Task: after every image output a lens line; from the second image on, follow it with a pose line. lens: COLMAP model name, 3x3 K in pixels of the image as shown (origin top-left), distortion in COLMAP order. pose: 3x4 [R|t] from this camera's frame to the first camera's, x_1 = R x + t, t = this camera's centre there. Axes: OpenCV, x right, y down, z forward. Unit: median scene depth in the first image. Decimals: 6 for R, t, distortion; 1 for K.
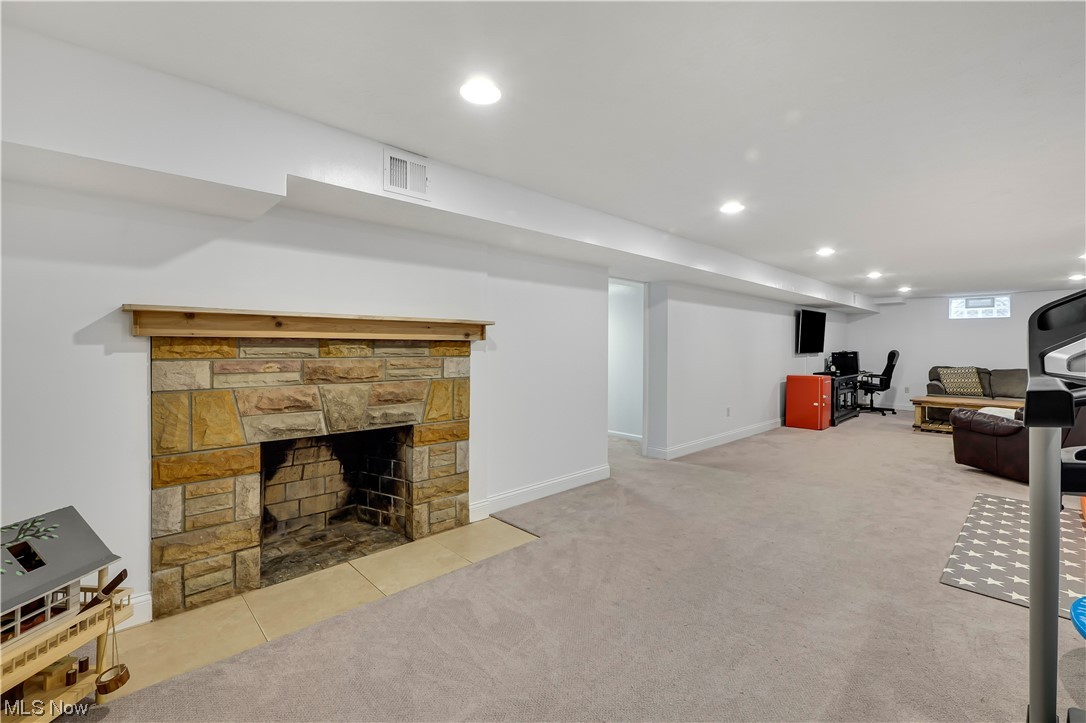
lens RADIAL K [[468.3, 0, 542.8], [0, 468.3, 353.7], [0, 0, 1]] dist [-0.003734, -0.000522]
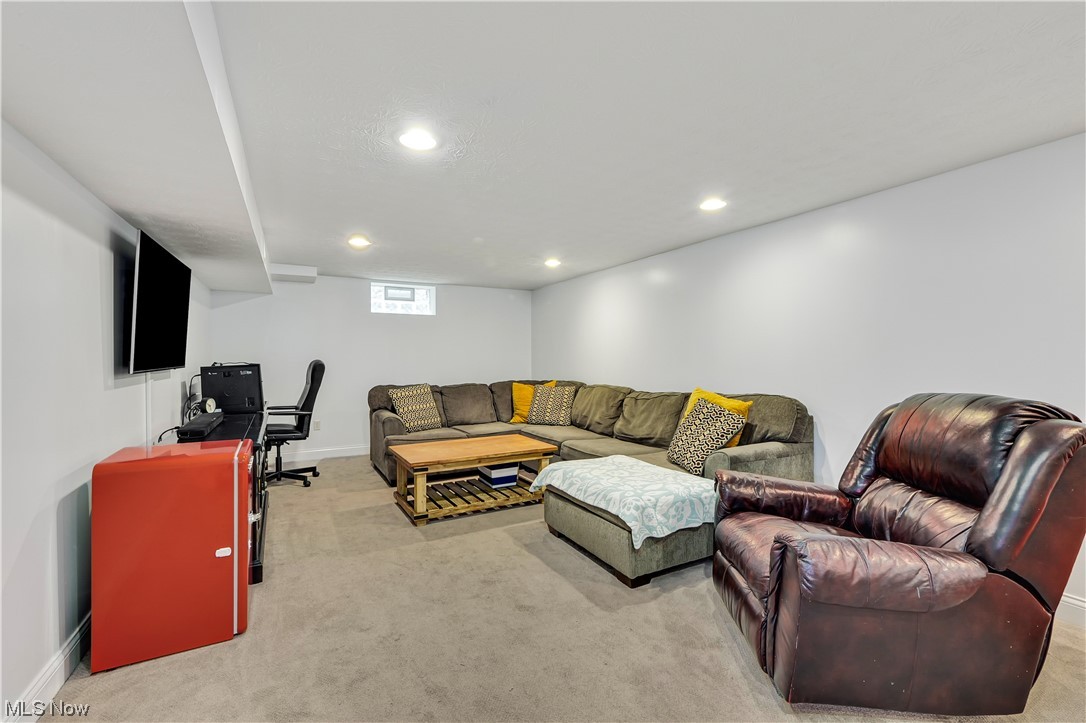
lens RADIAL K [[468.3, 0, 543.3], [0, 468.3, 357.6], [0, 0, 1]] dist [-0.003734, -0.000522]
pose [[0.262046, -0.005909, 0.965037, 0.295396], [0.021858, 0.999761, 0.000186, -0.004860], [-0.964808, 0.021045, 0.262113, 0.601927]]
